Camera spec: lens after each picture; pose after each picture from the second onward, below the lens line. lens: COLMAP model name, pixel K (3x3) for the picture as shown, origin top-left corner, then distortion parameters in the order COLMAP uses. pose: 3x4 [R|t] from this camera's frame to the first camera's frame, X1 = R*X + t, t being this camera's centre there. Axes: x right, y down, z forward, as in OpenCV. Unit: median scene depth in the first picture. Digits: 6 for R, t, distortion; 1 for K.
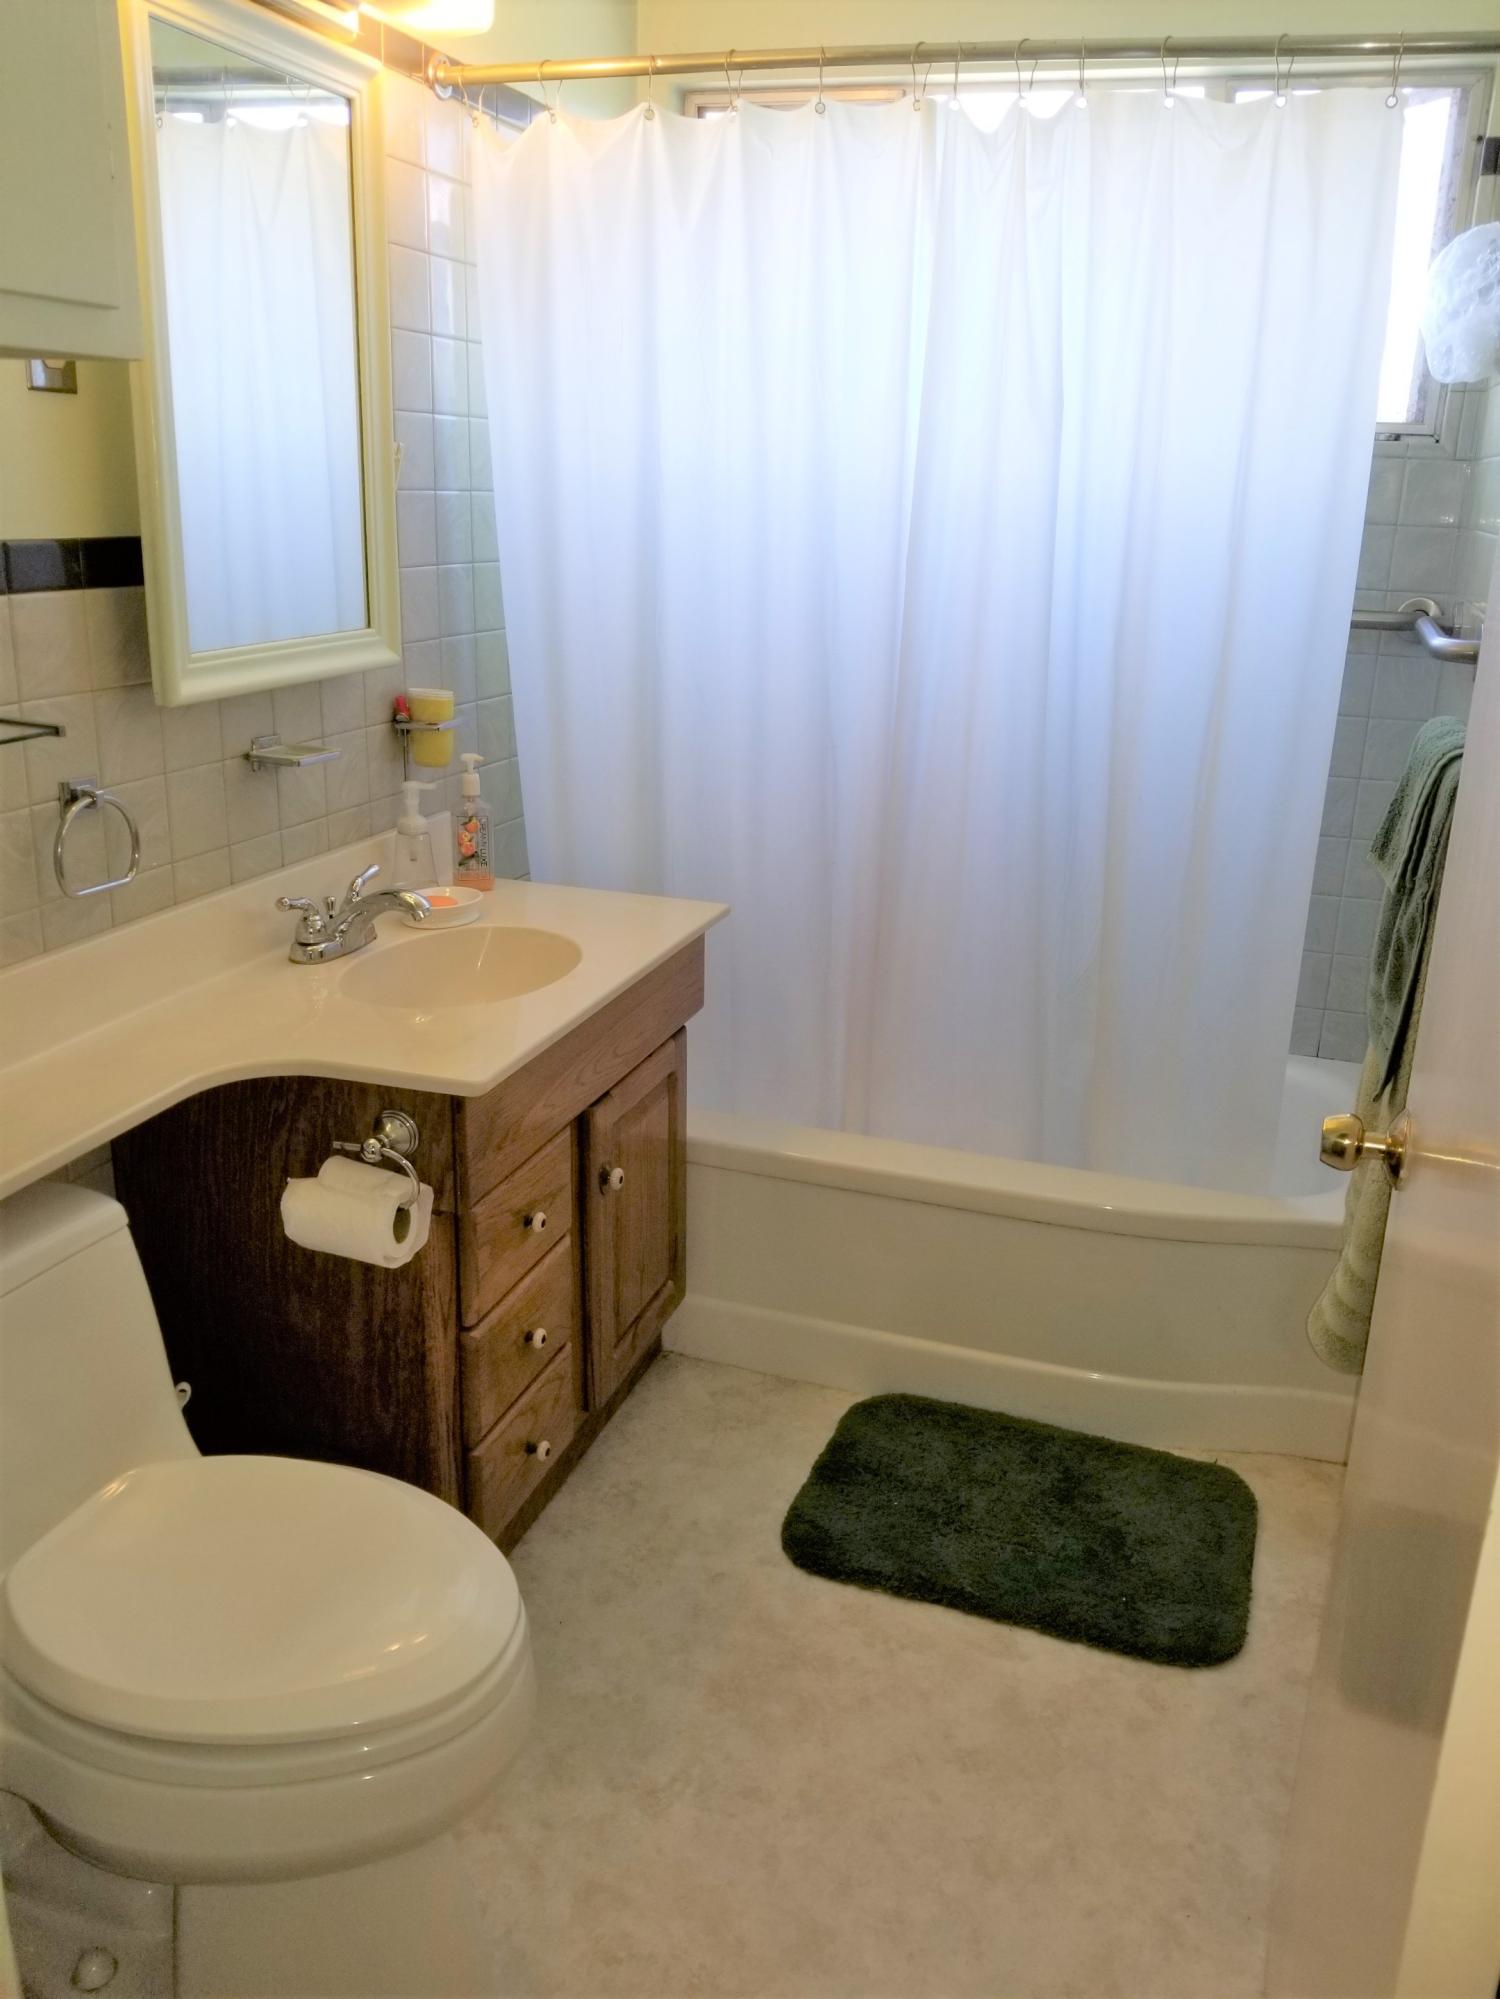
lens RADIAL K [[1583.5, 0, 807.4], [0, 1583.5, 951.7], [0, 0, 1]] dist [0.198684, -0.299949]
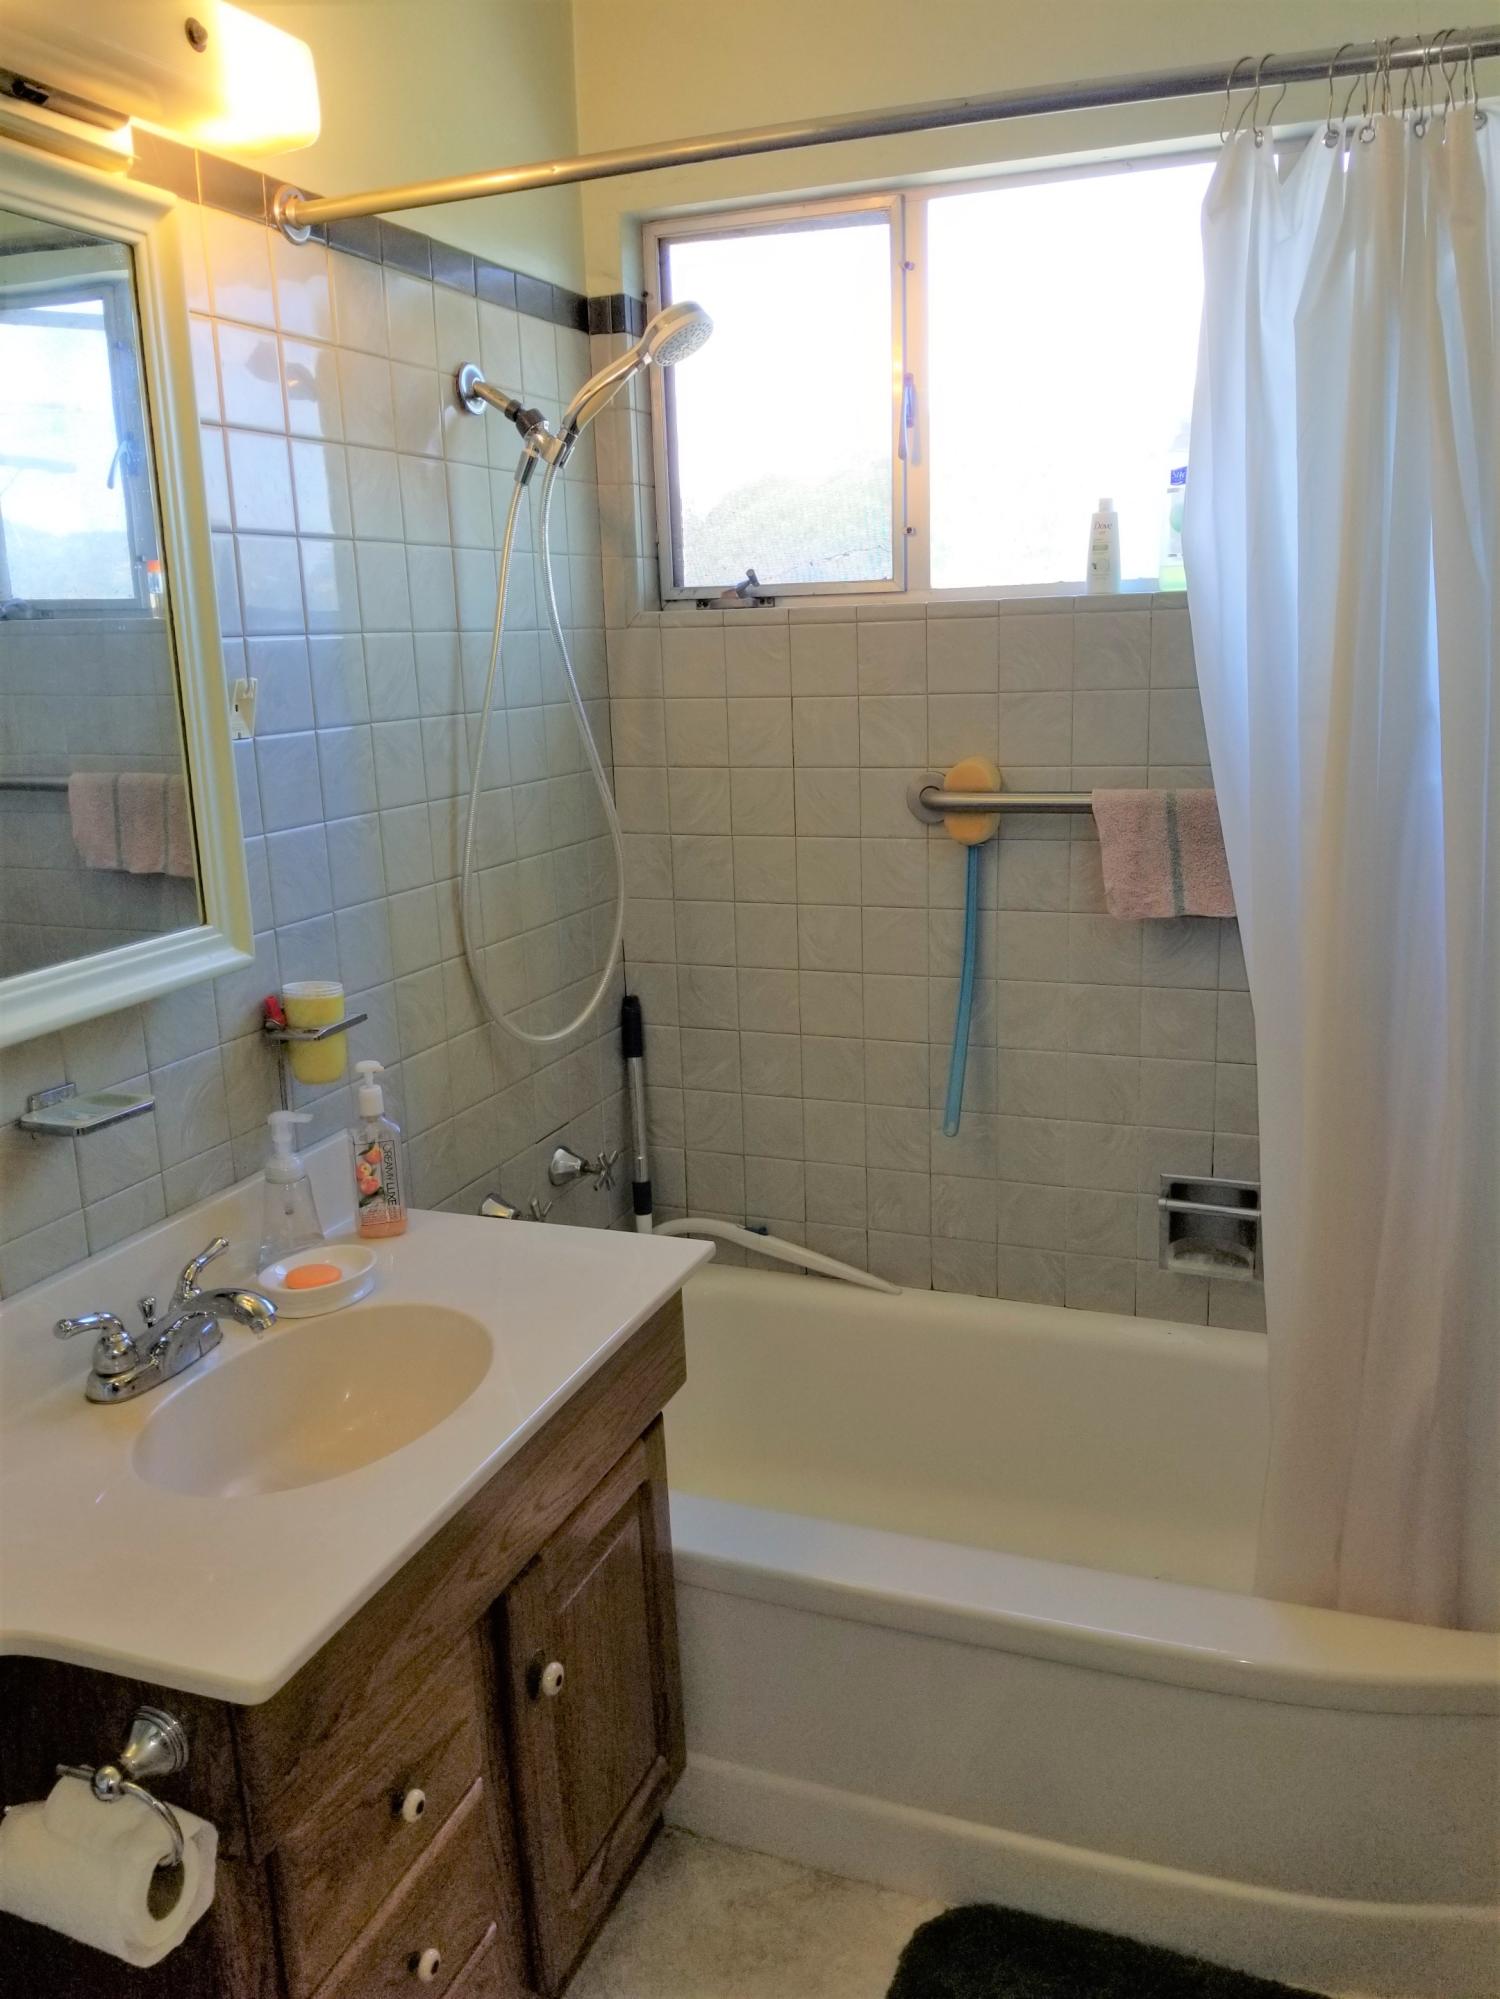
lens RADIAL K [[1551.9, 0, 750.0], [0, 1551.9, 999.5], [0, 0, 1]] dist [0.091289, -0.151574]
pose [[0.993495, -0.051717, -0.101451, 0.051427], [0.046738, 0.997612, -0.050857, -0.114798], [0.103839, 0.045784, 0.993540, 0.298856]]
